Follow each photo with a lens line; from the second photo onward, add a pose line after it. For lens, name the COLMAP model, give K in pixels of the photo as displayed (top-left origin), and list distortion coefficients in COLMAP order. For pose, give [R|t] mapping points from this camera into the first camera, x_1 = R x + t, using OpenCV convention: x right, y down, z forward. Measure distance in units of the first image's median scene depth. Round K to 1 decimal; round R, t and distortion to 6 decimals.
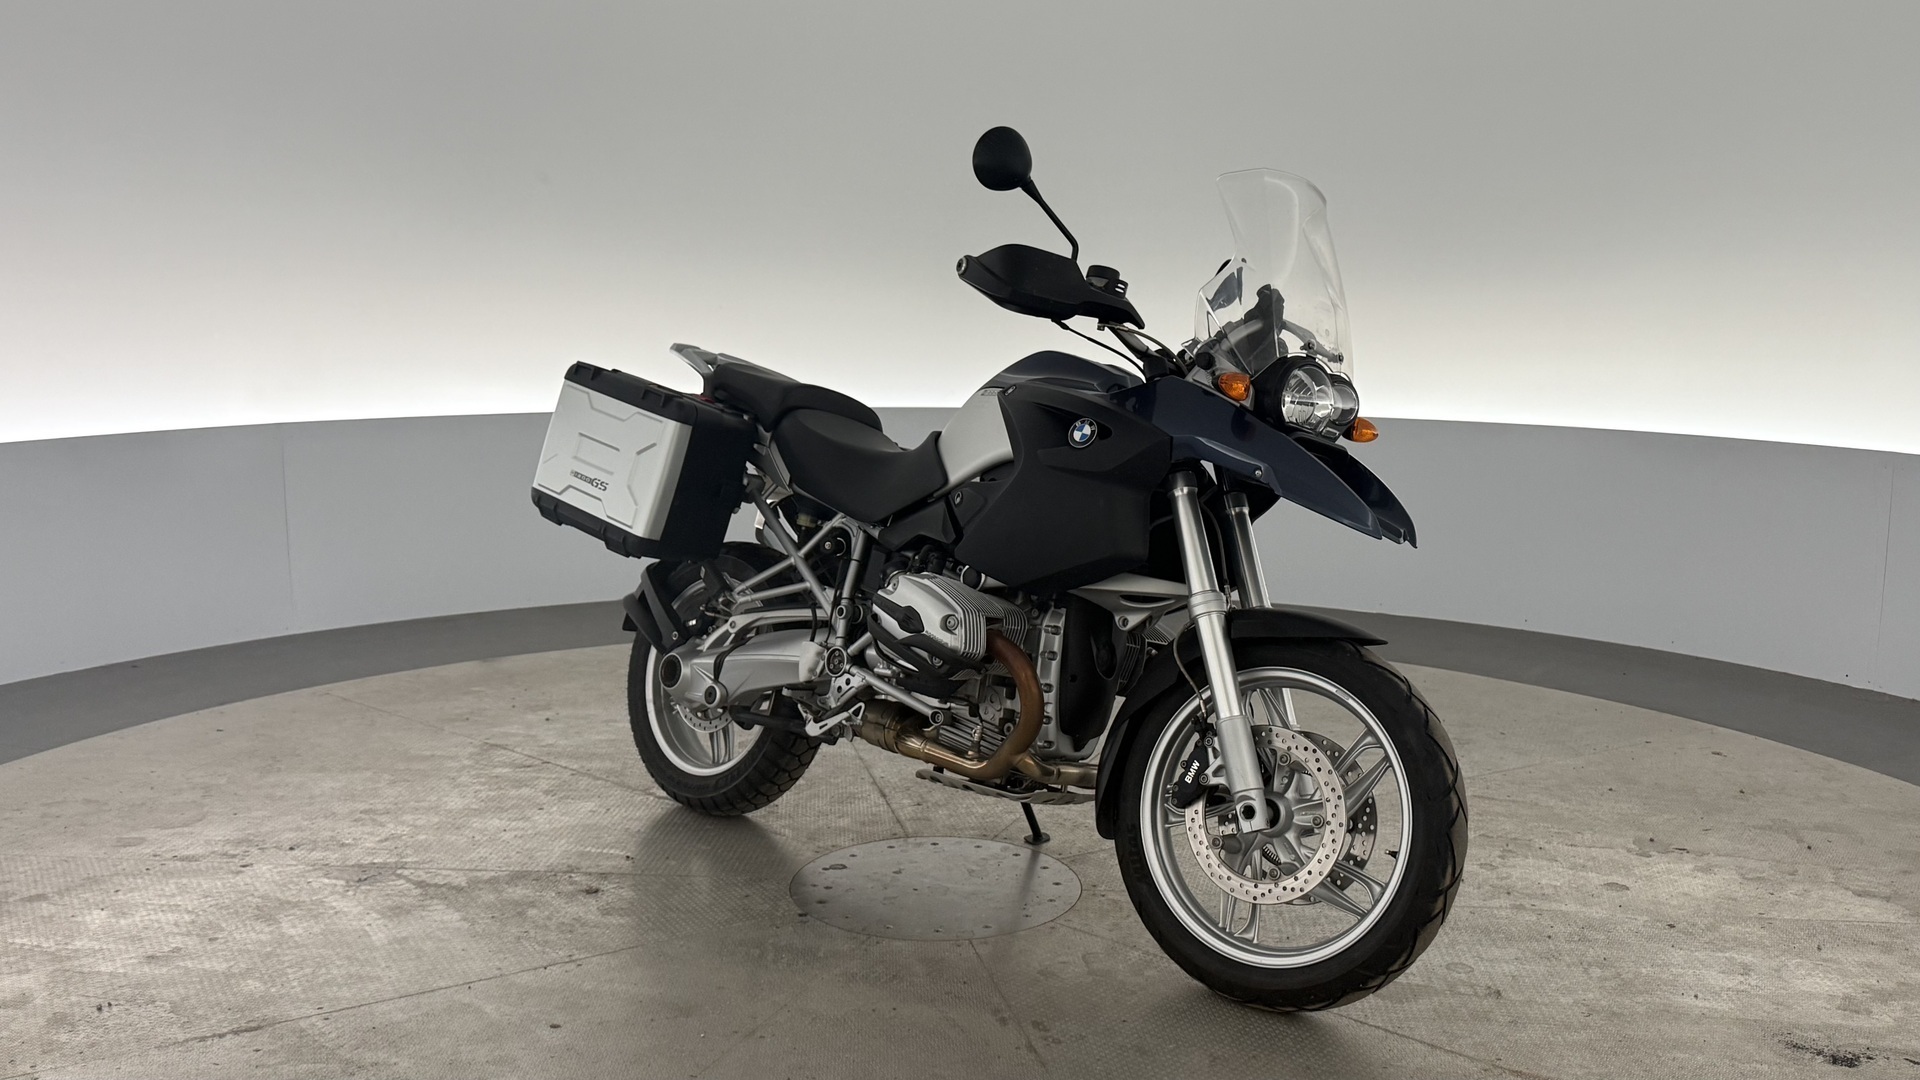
lens RADIAL K [[1747.3, 0, 960.0], [0, 1747.3, 540.0], [0, 0, 1]] dist [0.158320, -0.346723]
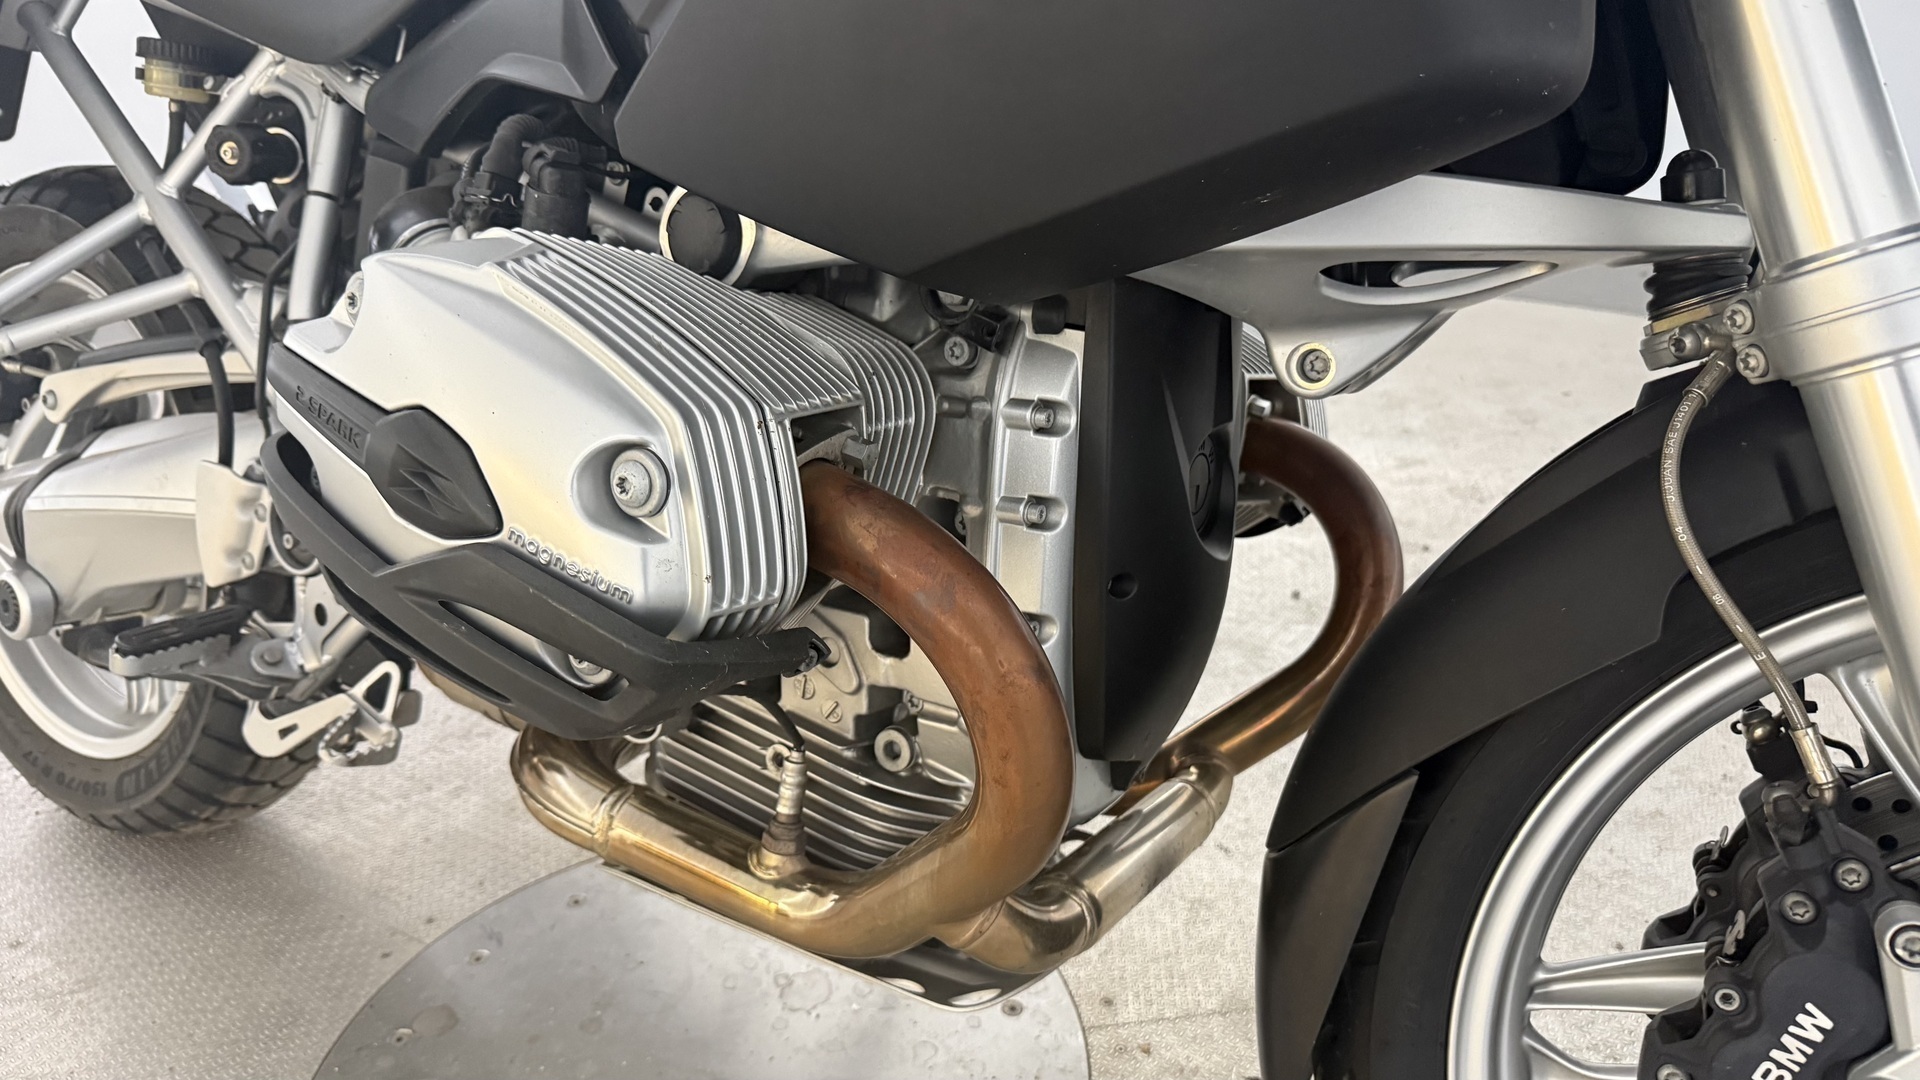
lens RADIAL K [[1378.8, 0, 988.1], [0, 1378.8, 548.3], [0, 0, 1]] dist [0.007706, -0.036747]
pose [[0.974725, -0.119388, 0.188835, 0.003993], [0.062647, 0.957390, 0.281922, 0.011395], [-0.214446, -0.262967, 0.940671, 0.798850]]
